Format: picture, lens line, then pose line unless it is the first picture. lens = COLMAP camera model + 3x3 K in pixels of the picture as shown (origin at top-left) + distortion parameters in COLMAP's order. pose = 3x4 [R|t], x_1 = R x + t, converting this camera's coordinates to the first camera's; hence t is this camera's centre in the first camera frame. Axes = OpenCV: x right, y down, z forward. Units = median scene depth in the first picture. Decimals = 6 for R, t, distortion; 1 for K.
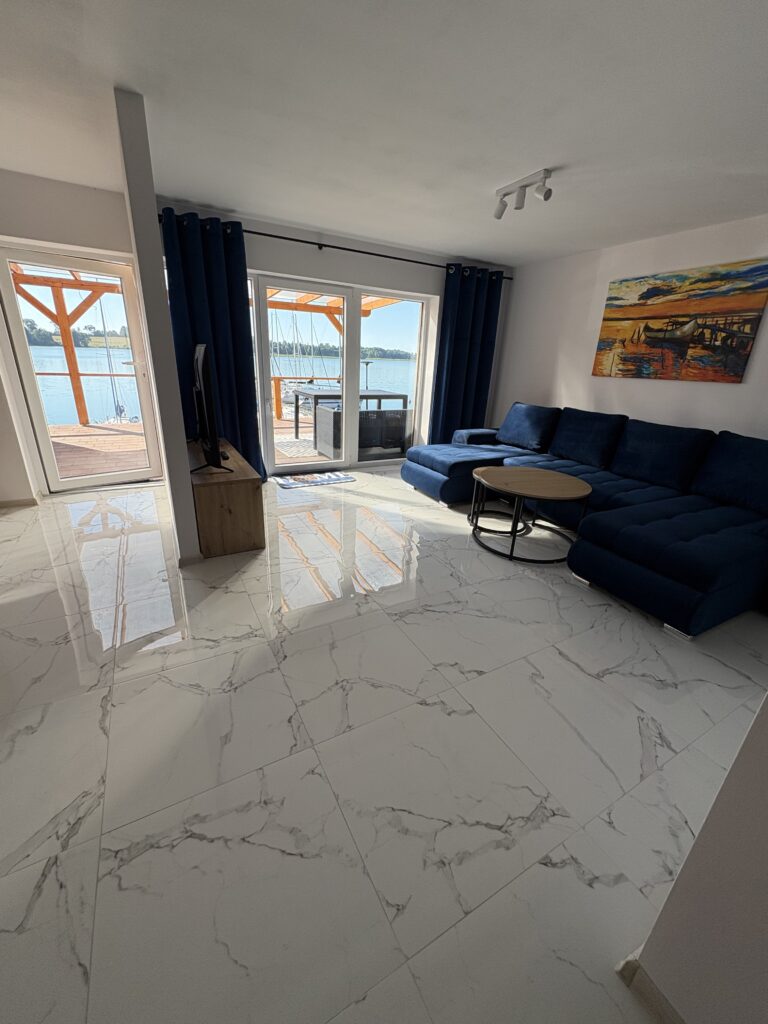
lens RADIAL K [[404.9, 0, 384.5], [0, 404.9, 507.5], [0, 0, 1]] dist [0.001305, -0.000019]
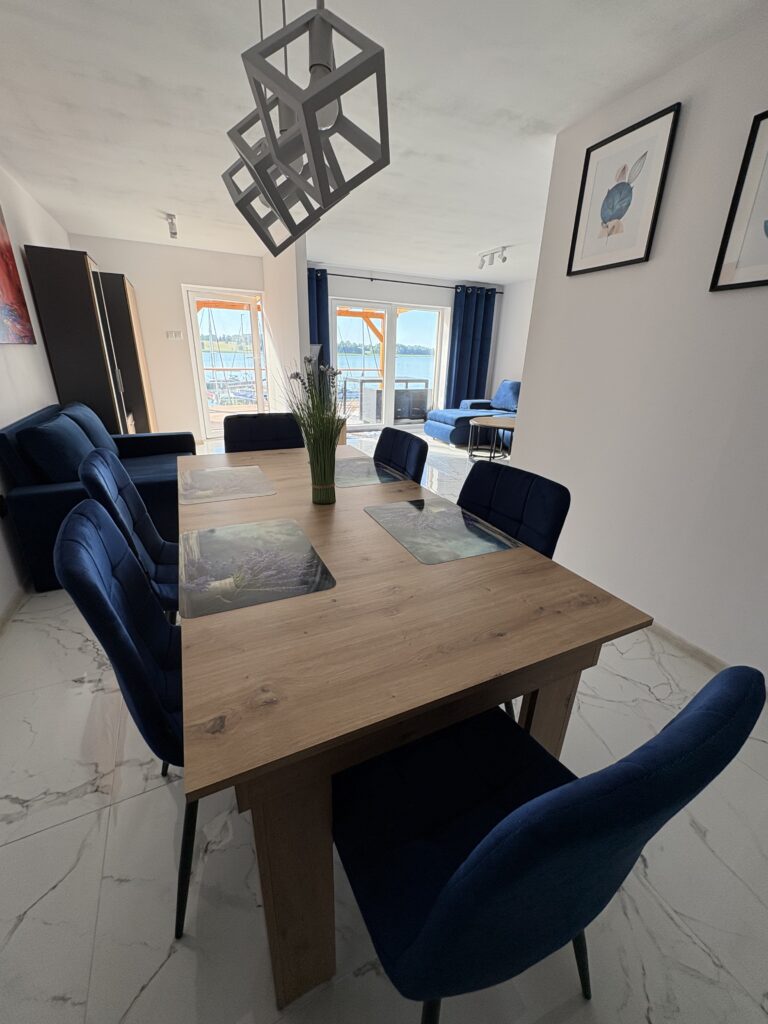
lens RADIAL K [[404.9, 0, 383.9], [0, 404.9, 509.6], [0, 0, 1]] dist [0.001305, -0.000019]
pose [[0.998611, -0.002312, -0.052636, -0.027870], [0.002935, 0.999926, 0.011776, 0.179679], [0.052605, -0.011914, 0.998544, -0.457694]]
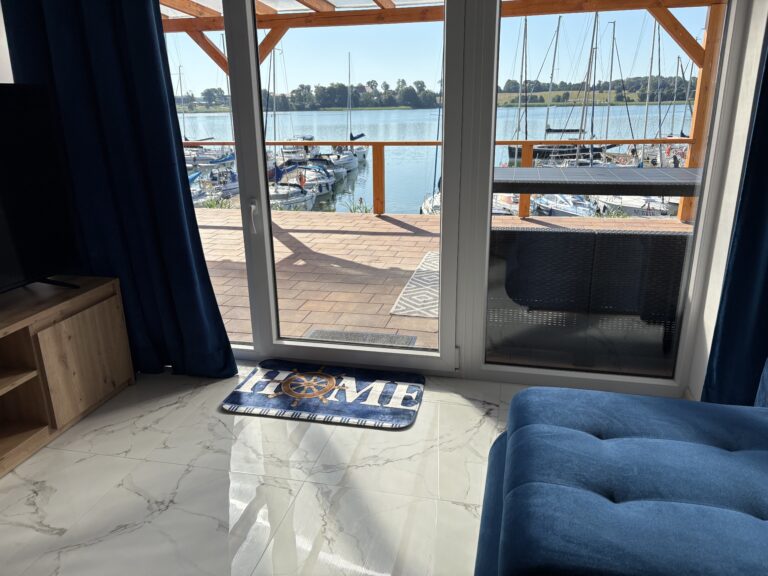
lens RADIAL K [[588.7, 0, 383.6], [0, 588.7, 287.8], [0, 0, 1]] dist [0.003947, 0.009056]
pose [[0.751852, 0.141168, -0.644043, 0.237602], [-0.184842, 0.982768, -0.000370, -0.190480], [0.632892, 0.119324, 0.764990, 0.595427]]
